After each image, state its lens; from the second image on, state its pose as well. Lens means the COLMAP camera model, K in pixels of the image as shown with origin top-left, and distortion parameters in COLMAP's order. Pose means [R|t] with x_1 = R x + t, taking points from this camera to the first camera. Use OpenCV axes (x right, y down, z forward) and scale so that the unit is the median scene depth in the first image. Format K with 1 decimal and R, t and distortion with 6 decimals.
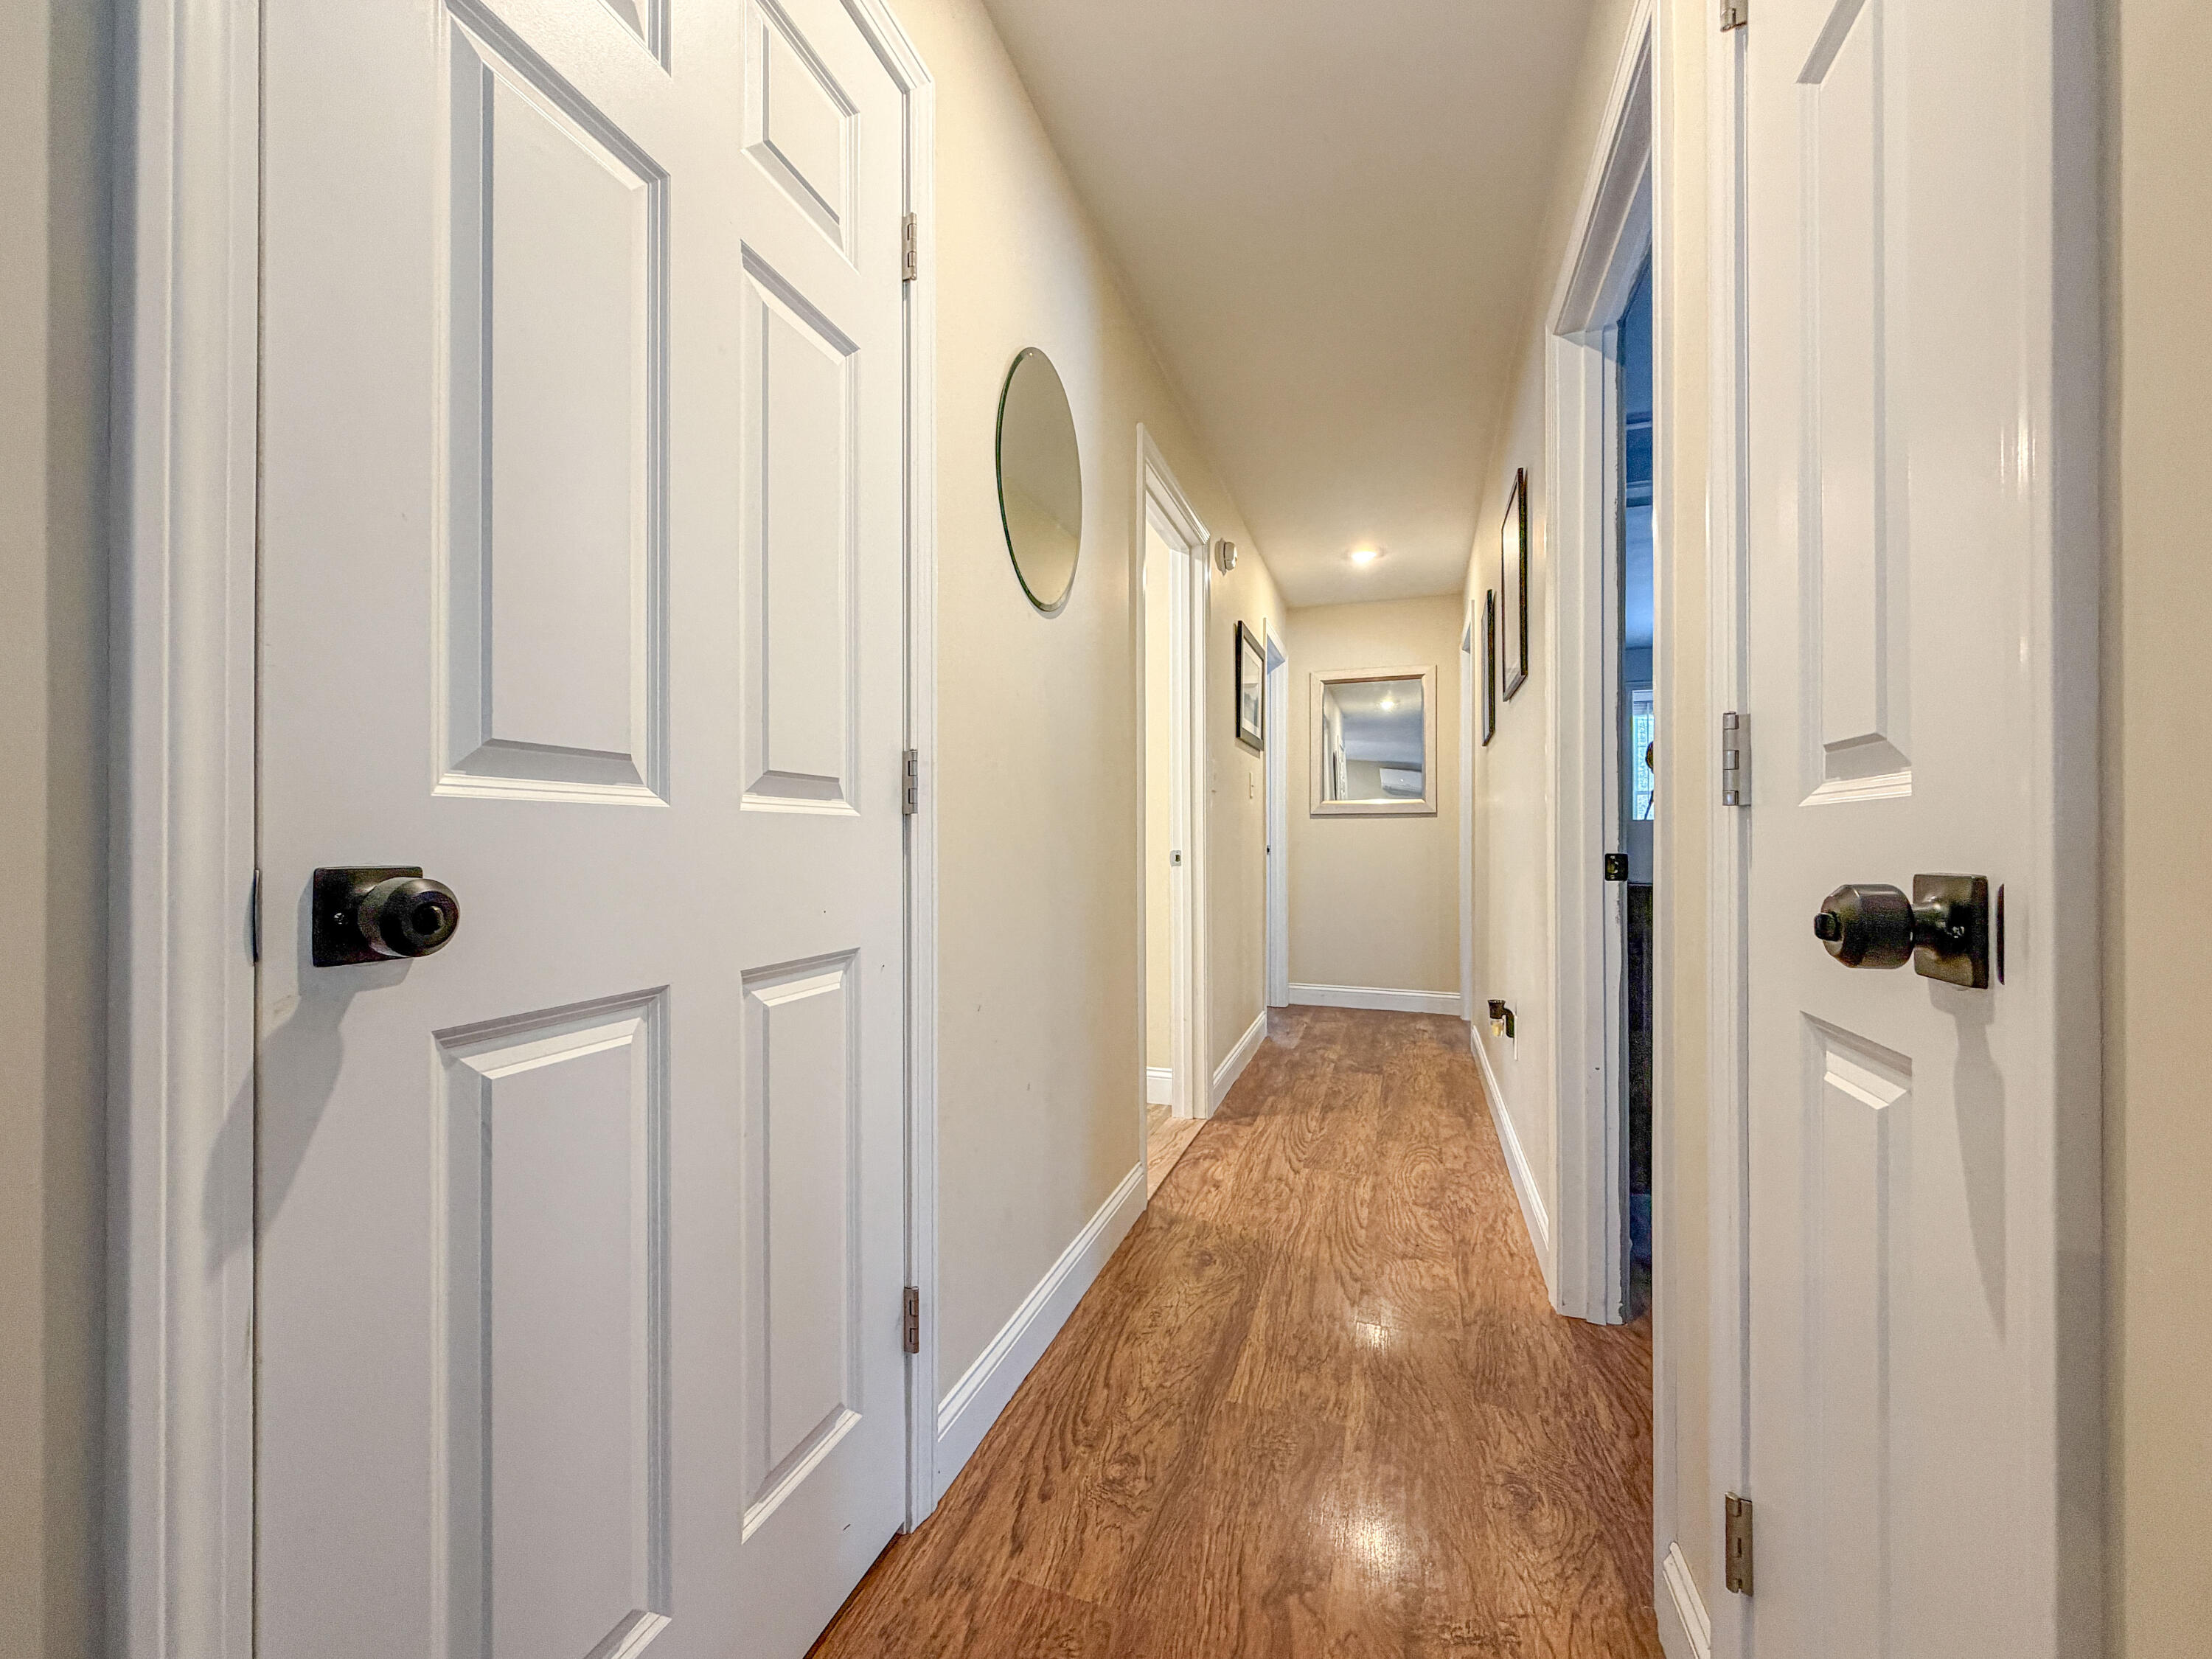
lens RADIAL K [[938.8, 0, 1060.1], [0, 938.8, 837.3], [0, 0, 1]] dist [0.000720, -0.000698]
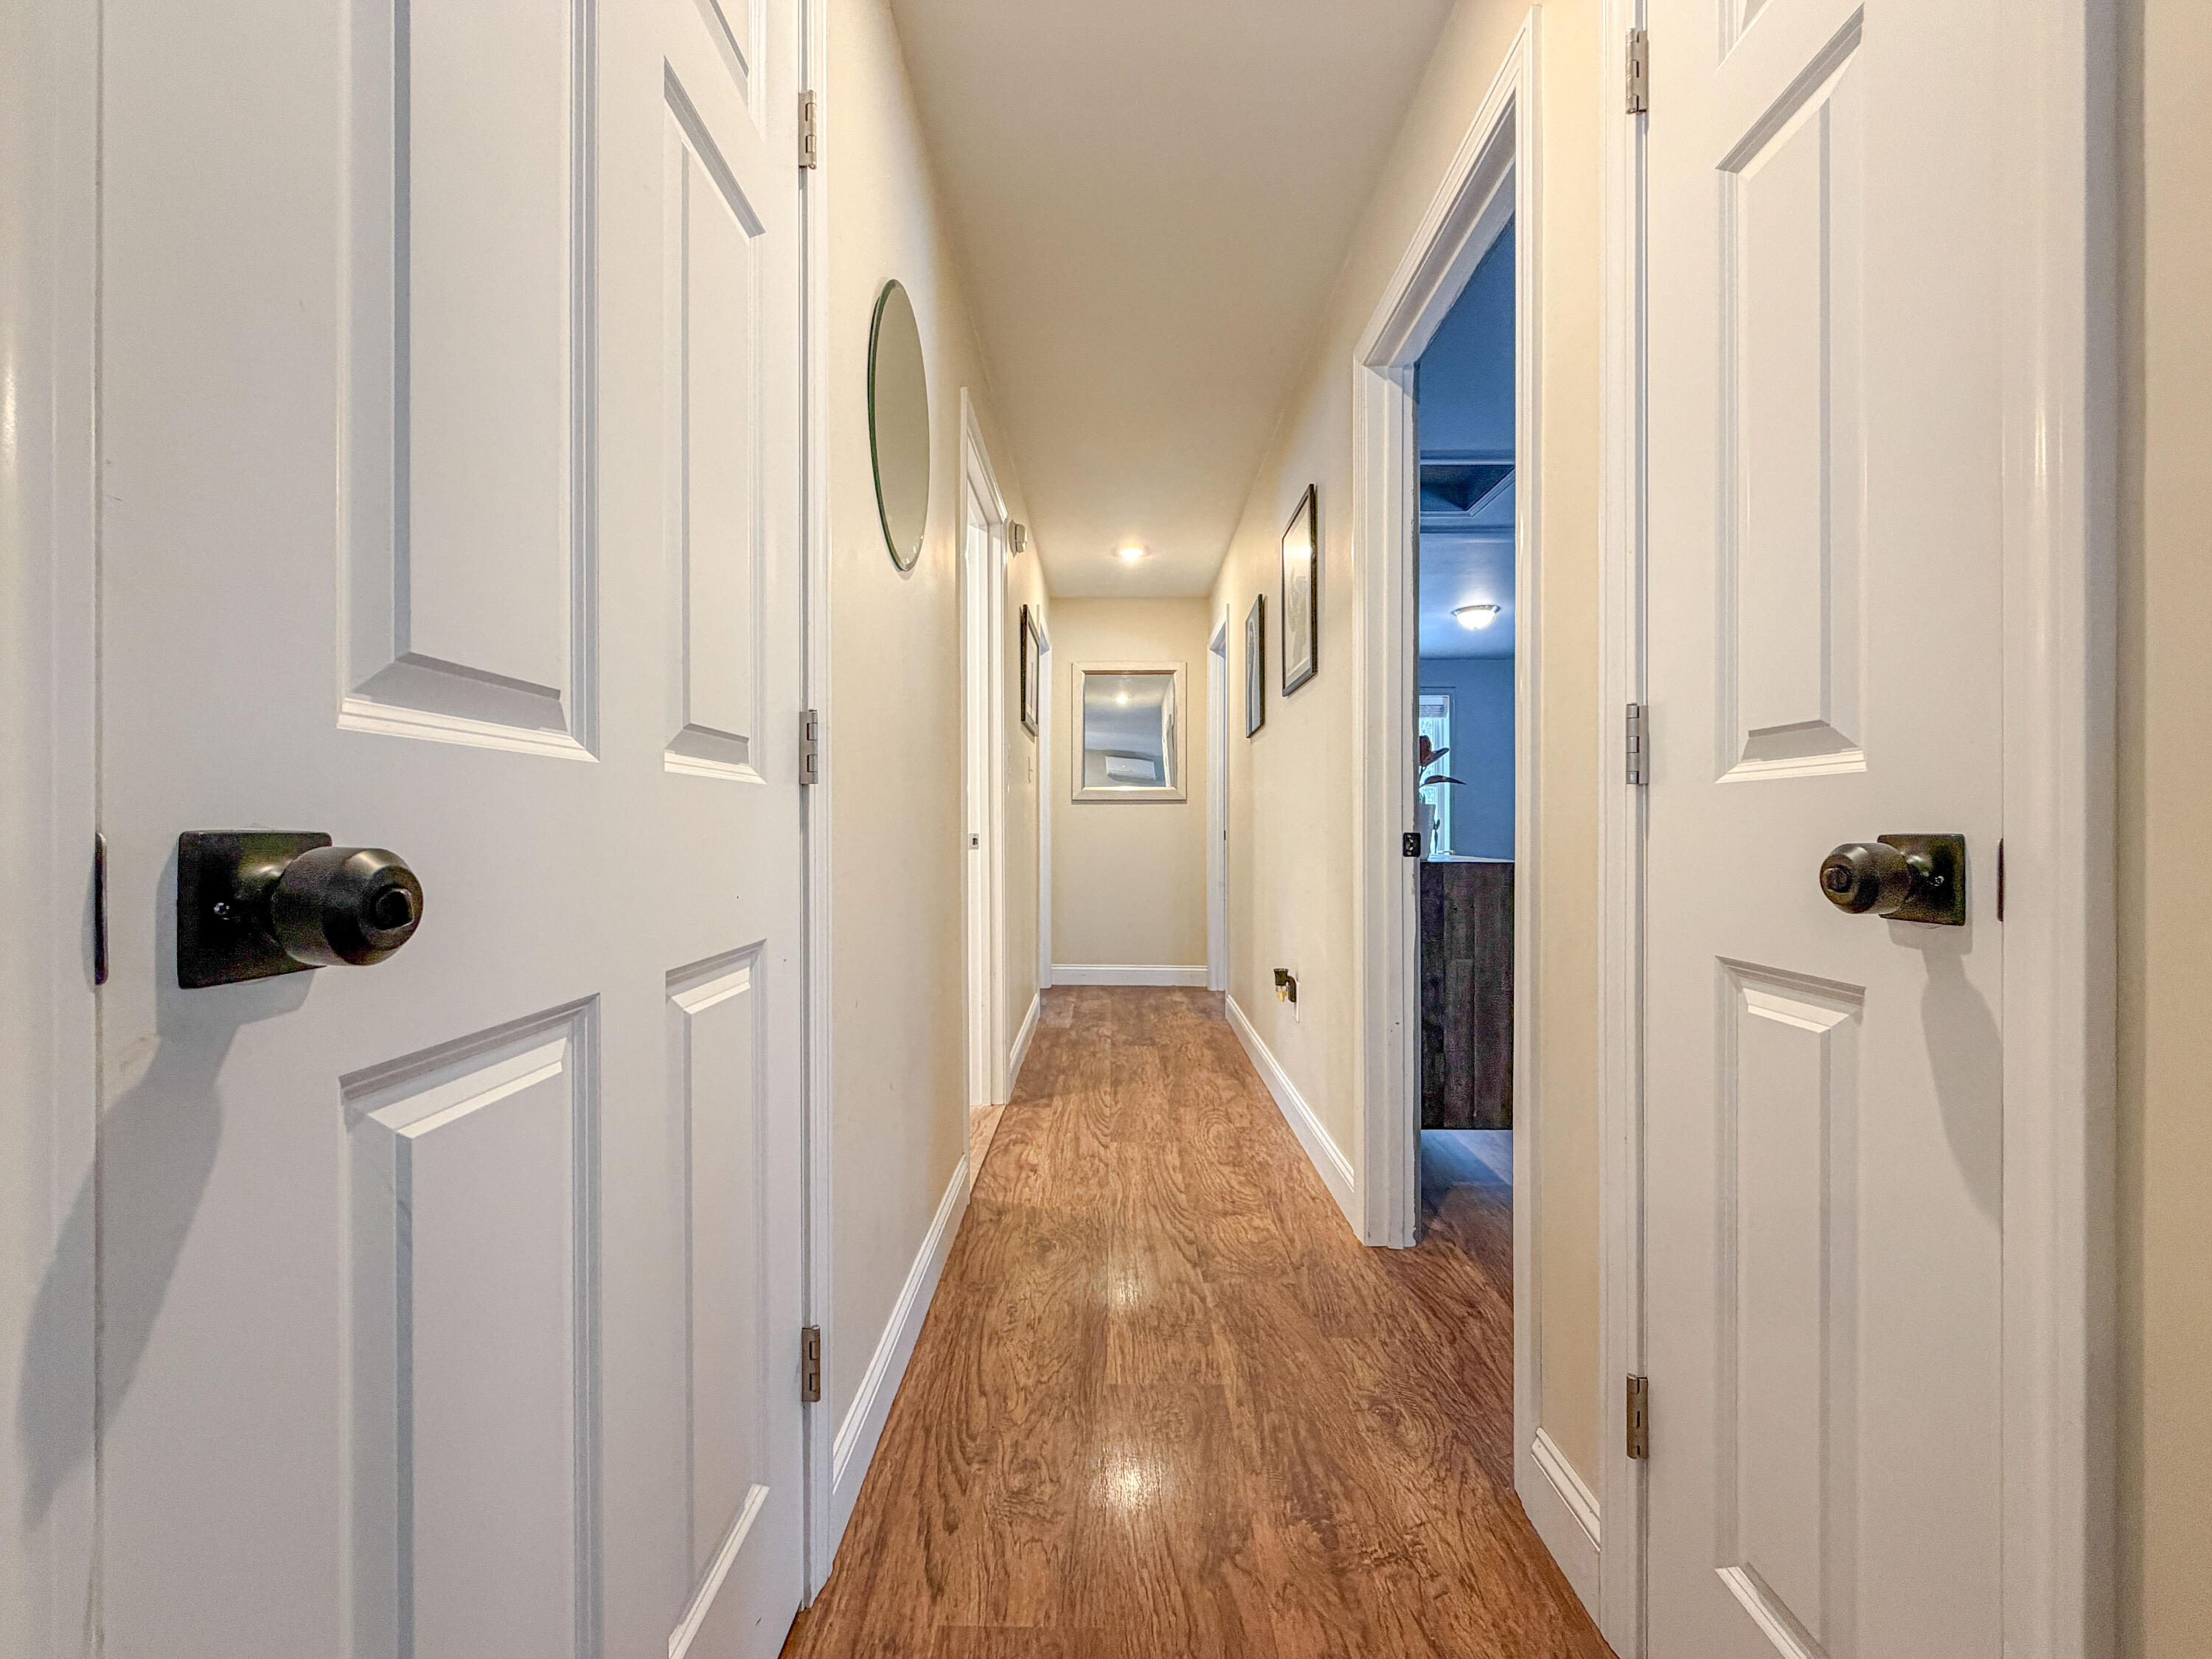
lens RADIAL K [[934.2, 0, 1106.0], [0, 934.2, 829.5], [0, 0, 1]] dist [-0.000011, -0.000292]
pose [[0.939190, 0.000364, 0.343398, -0.176628], [-0.002032, 0.999988, 0.004496, 0.011369], [-0.343392, -0.004920, 0.939179, 0.083107]]
